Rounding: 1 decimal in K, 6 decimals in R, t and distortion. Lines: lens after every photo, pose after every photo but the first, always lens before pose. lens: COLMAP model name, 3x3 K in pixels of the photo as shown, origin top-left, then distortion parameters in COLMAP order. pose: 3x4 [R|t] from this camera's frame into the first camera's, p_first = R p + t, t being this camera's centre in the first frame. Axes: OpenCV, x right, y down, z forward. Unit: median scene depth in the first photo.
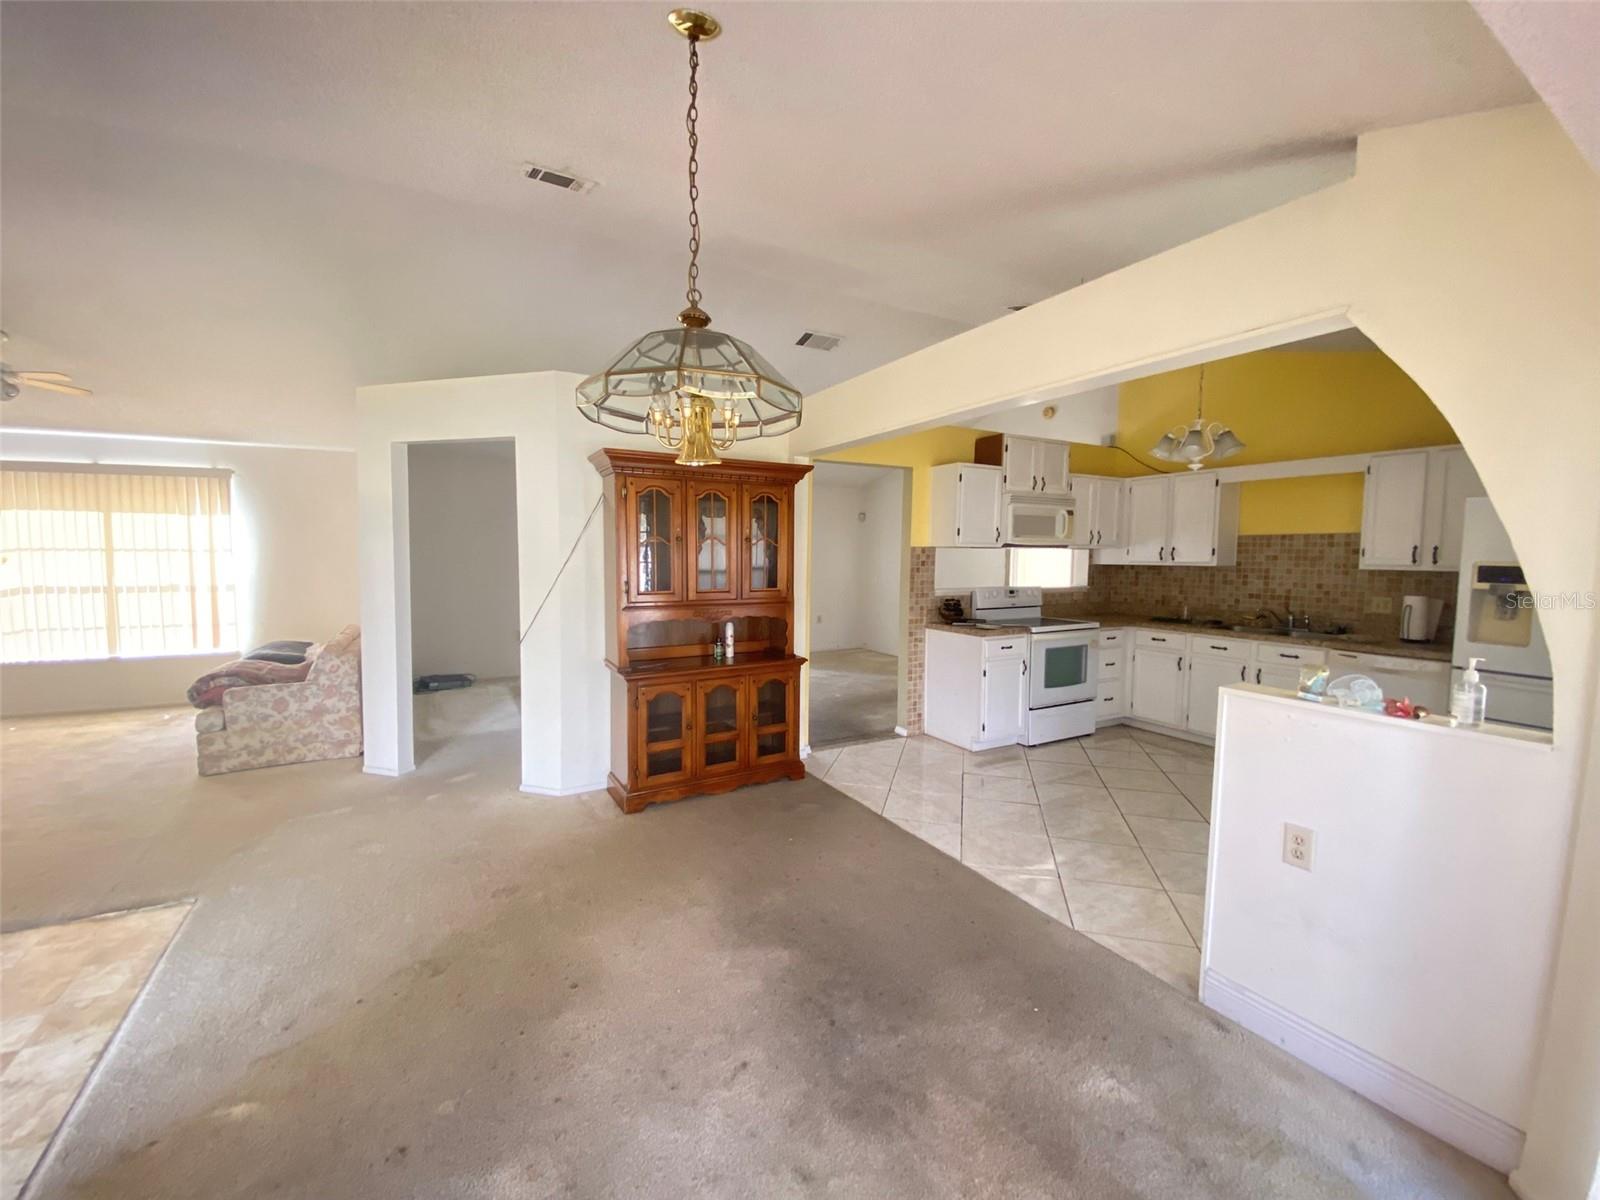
lens RADIAL K [[644.4, 0, 778.8], [0, 644.4, 600.4], [0, 0, 1]] dist [-0.011531, -0.003947]
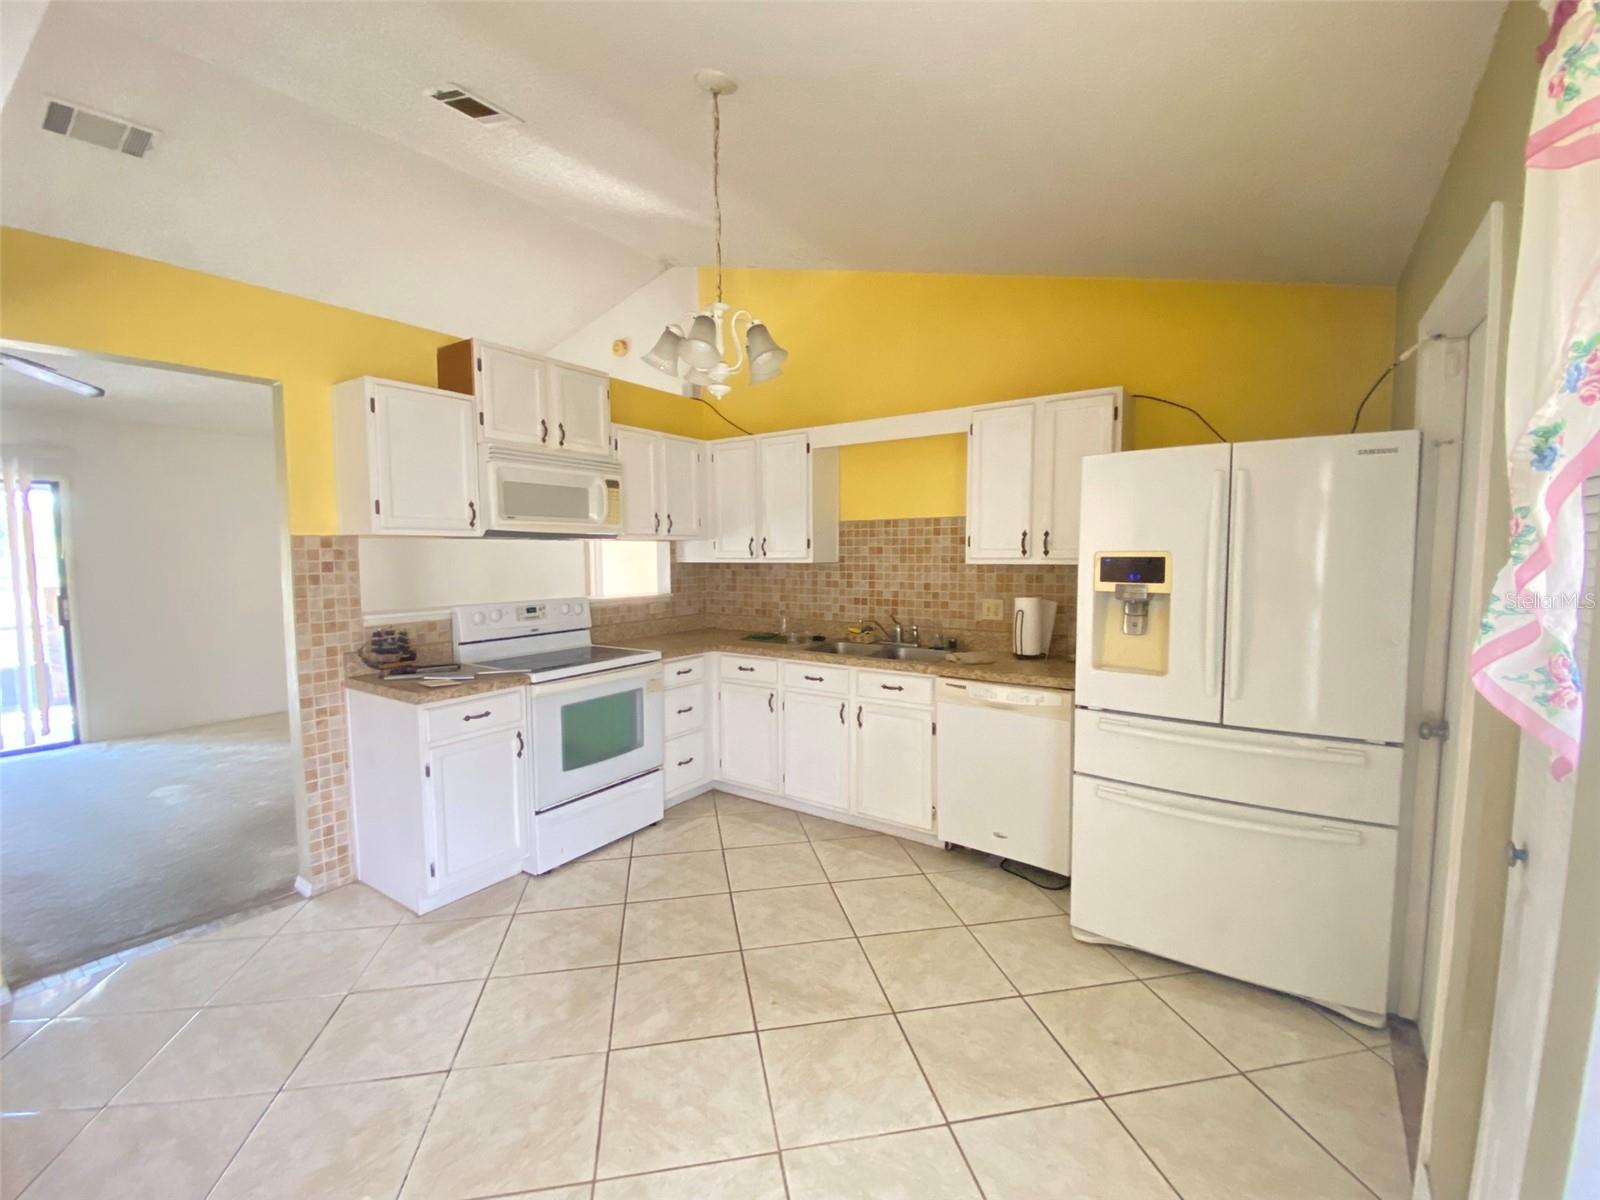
lens RADIAL K [[699.6, 0, 785.1], [0, 699.6, 601.5], [0, 0, 1]] dist [0.016981, -0.000819]
pose [[0.889815, -0.042826, 0.454306, 0.296295], [0.043105, 0.999023, 0.009747, -0.018879], [-0.454280, 0.010910, 0.890792, 0.311760]]
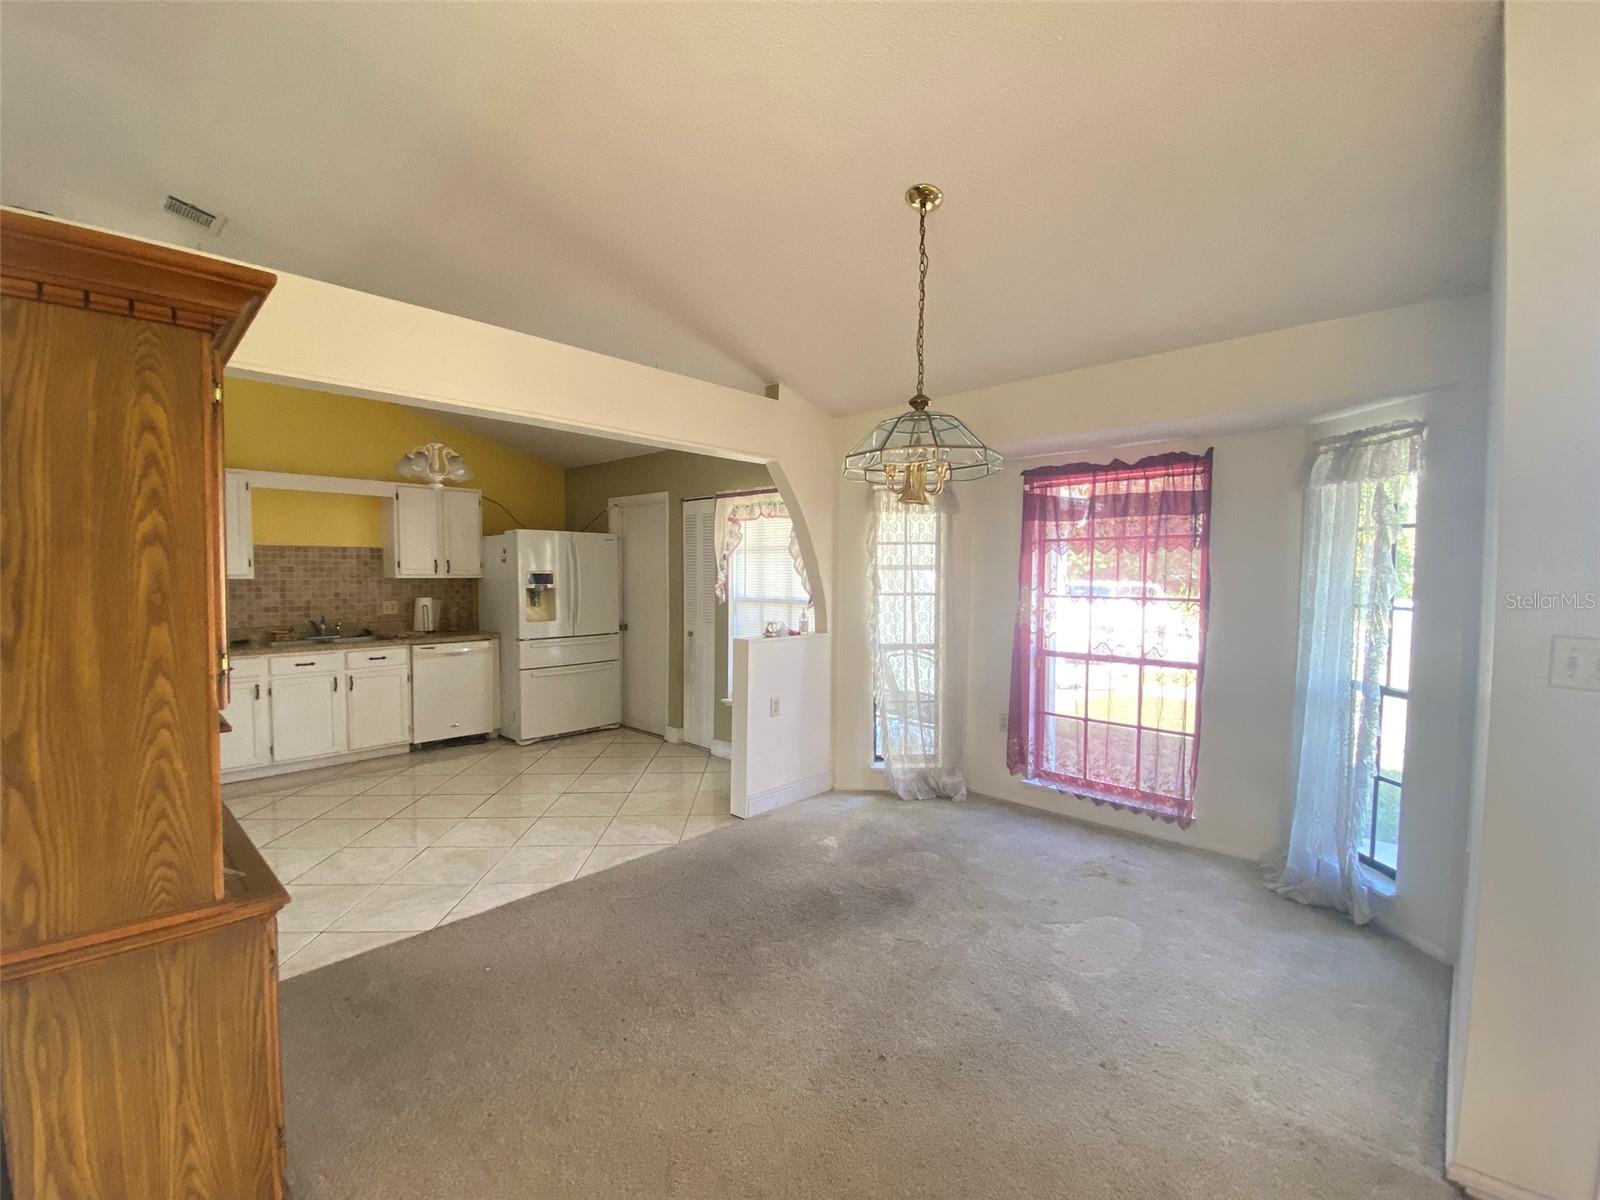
lens RADIAL K [[699.6, 0, 798.1], [0, 699.6, 604.4], [0, 0, 1]] dist [0.016981, -0.000819]
pose [[-0.312760, -0.051874, 0.948415, -0.505556], [0.066199, 0.994889, 0.076247, -0.043379], [-0.947522, 0.086631, -0.307728, 0.592740]]
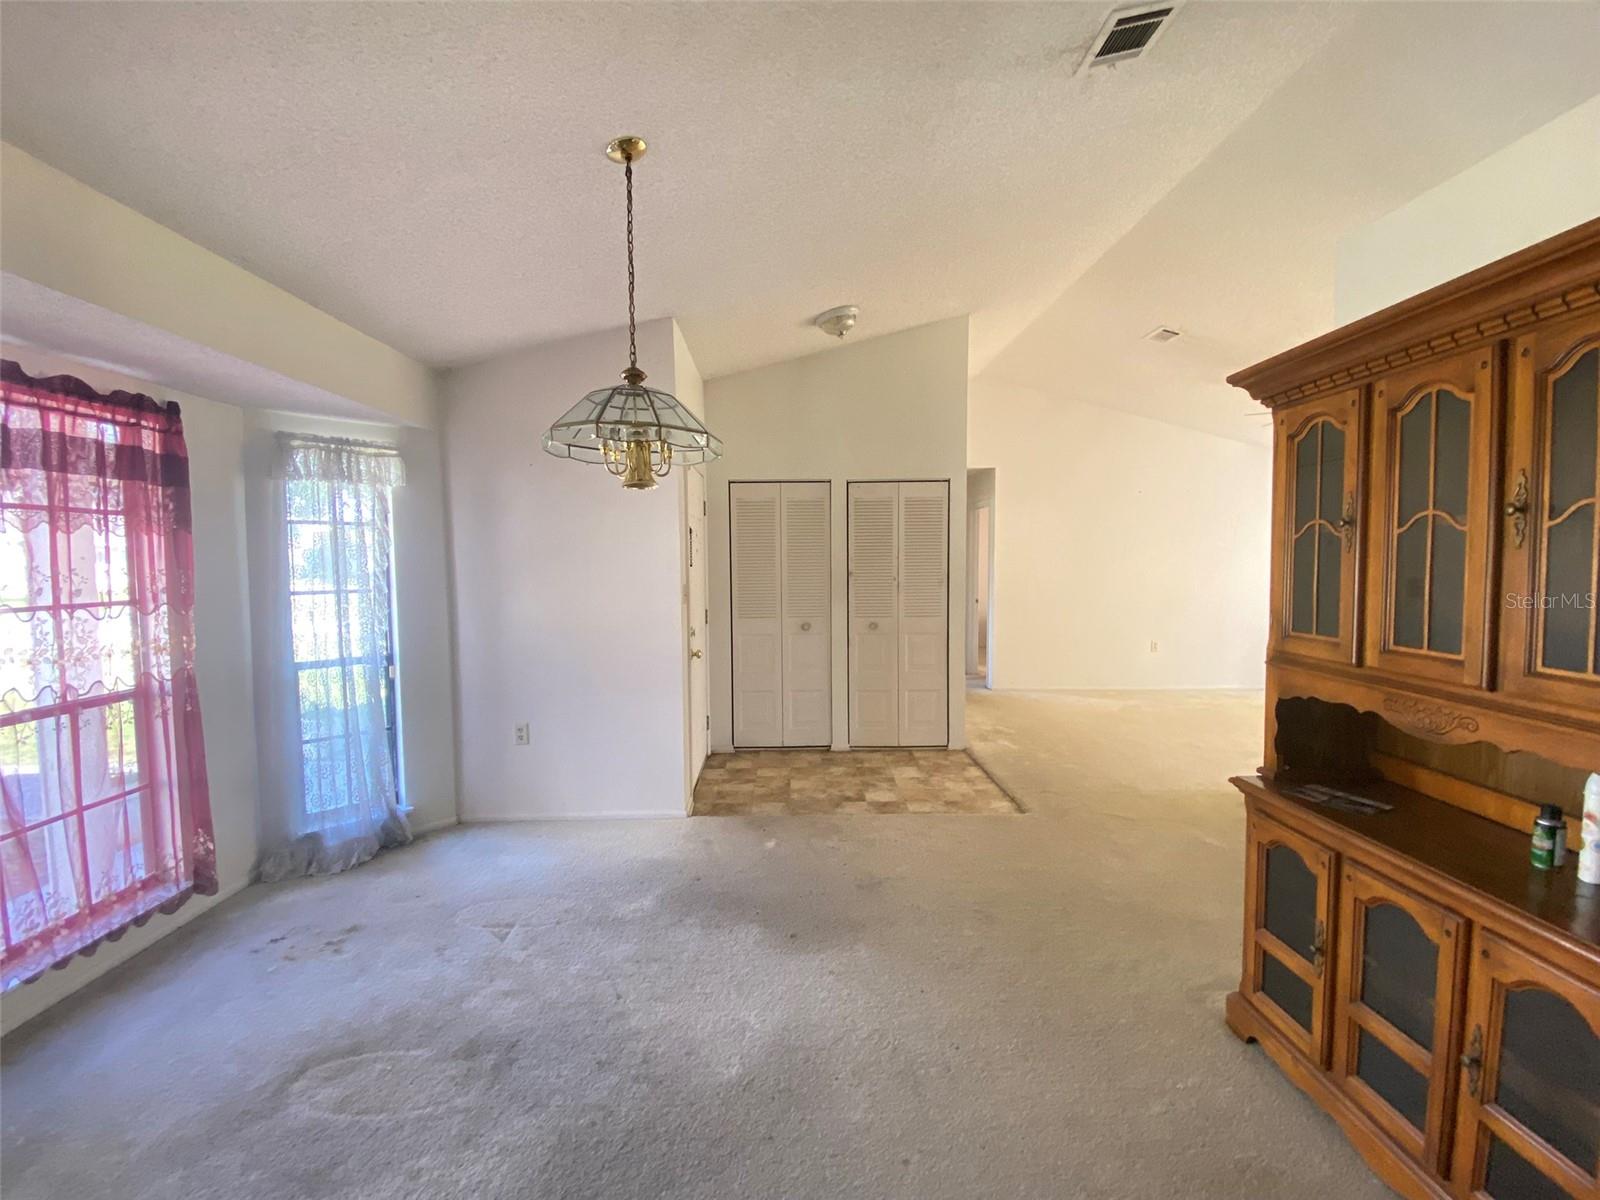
lens RADIAL K [[699.6, 0, 802.9], [0, 699.6, 595.6], [0, 0, 1]] dist [0.016981, -0.000819]
pose [[-0.456484, 0.041626, -0.888757, 0.331222], [-0.064297, 0.994750, 0.079615, -0.044440], [0.887405, 0.093488, -0.451411, 0.667051]]
